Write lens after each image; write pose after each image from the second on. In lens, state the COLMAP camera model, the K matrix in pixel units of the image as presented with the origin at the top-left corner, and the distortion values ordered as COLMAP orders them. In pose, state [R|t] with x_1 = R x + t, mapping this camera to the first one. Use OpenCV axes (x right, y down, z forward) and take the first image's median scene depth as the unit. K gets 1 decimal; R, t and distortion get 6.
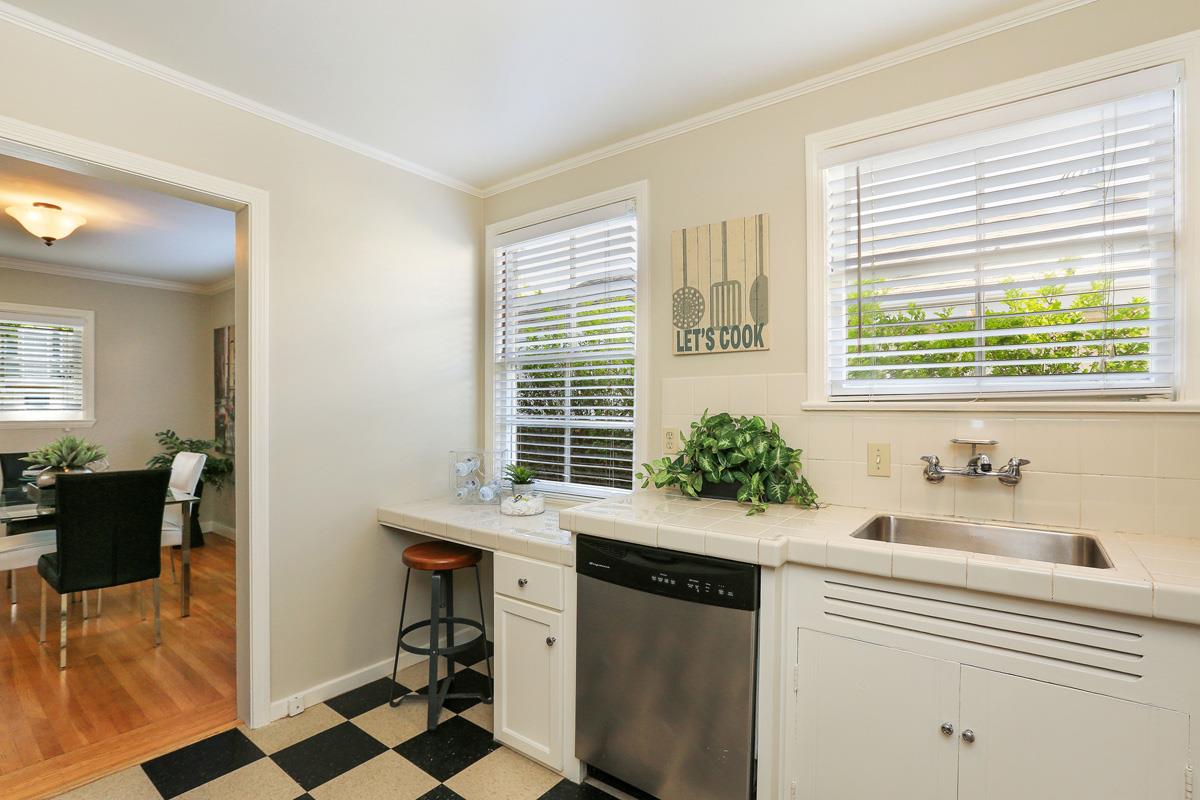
lens RADIAL K [[569.0, 0, 608.6], [0, 569.0, 408.2], [0, 0, 1]] dist [-0.054457, 0.024085]
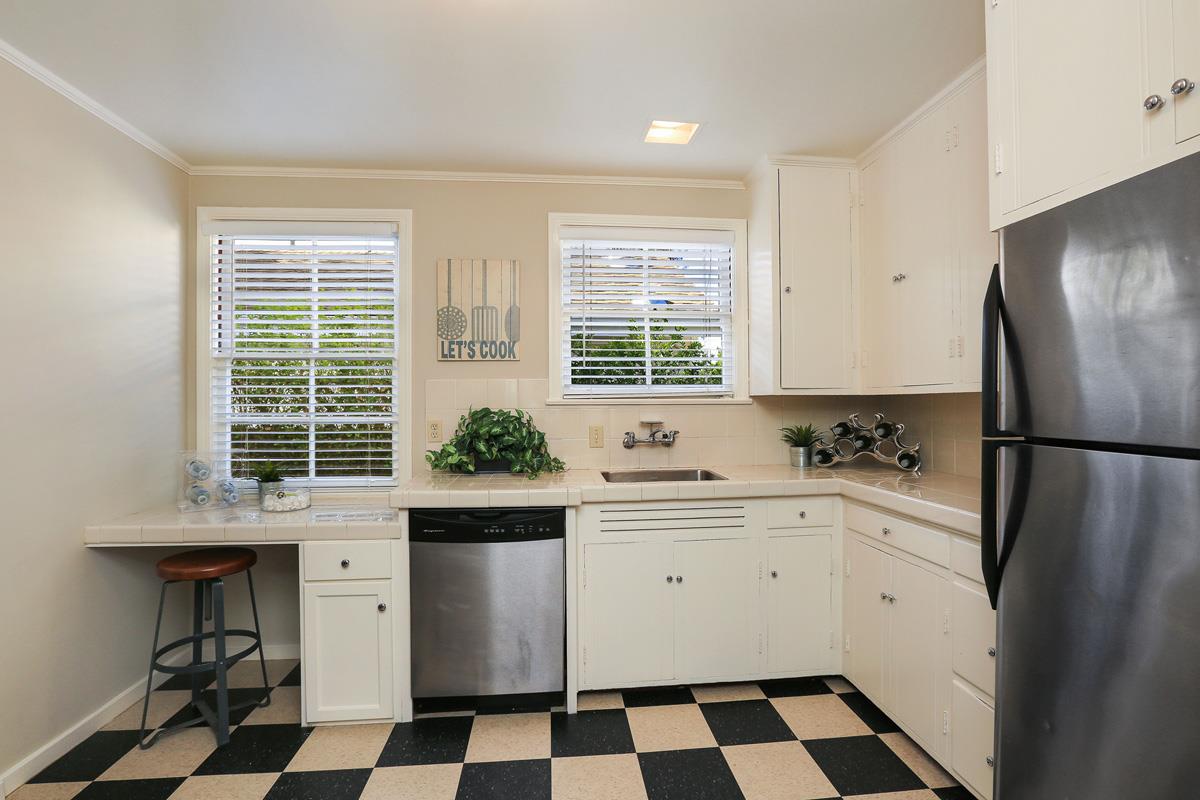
lens RADIAL K [[566.4, 0, 590.4], [0, 566.4, 399.4], [0, 0, 1]] dist [-0.055162, 0.023386]
pose [[0.745084, -0.004812, 0.666954, -0.472384], [0.008293, 0.999964, -0.002049, -0.005592], [-0.666919, 0.007058, 0.745096, -0.123237]]
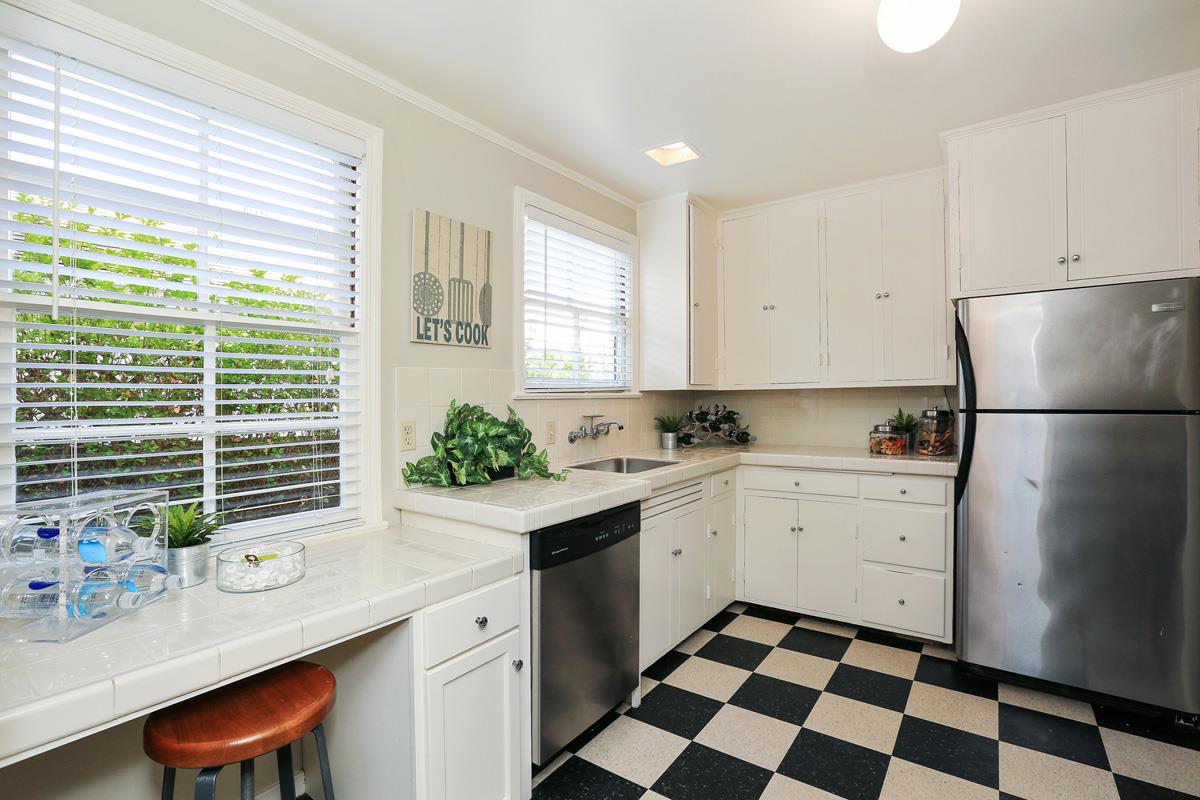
lens RADIAL K [[566.4, 0, 590.4], [0, 566.4, 399.4], [0, 0, 1]] dist [-0.055162, 0.023386]
pose [[-0.012922, -0.006737, 0.999894, -0.839525], [0.014175, 0.999876, 0.006920, -0.003406], [-0.999816, 0.014263, -0.012825, 0.766231]]
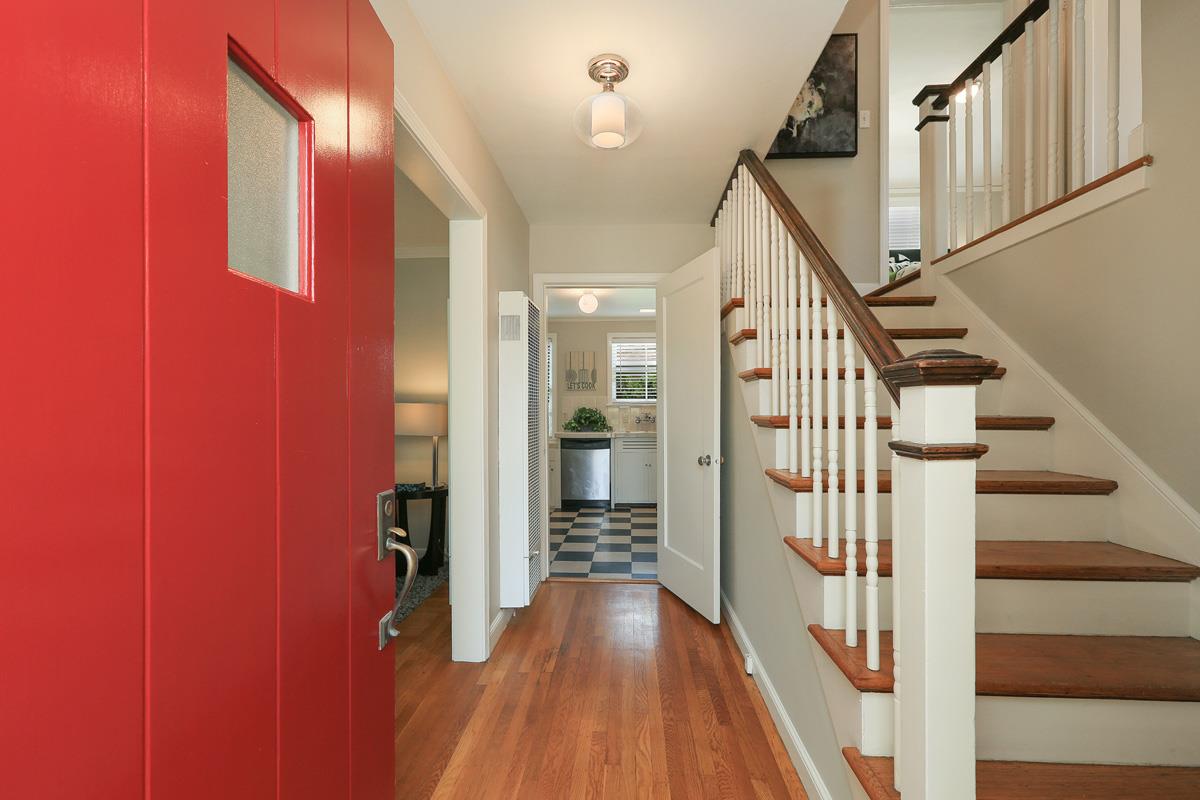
lens RADIAL K [[569.0, 0, 608.6], [0, 569.0, 408.2], [0, 0, 1]] dist [-0.054457, 0.024085]
pose [[0.821438, -0.003008, 0.570289, -1.630222], [0.007203, 0.999961, -0.005101, 0.032178], [-0.570252, 0.008298, 0.821428, -1.914664]]
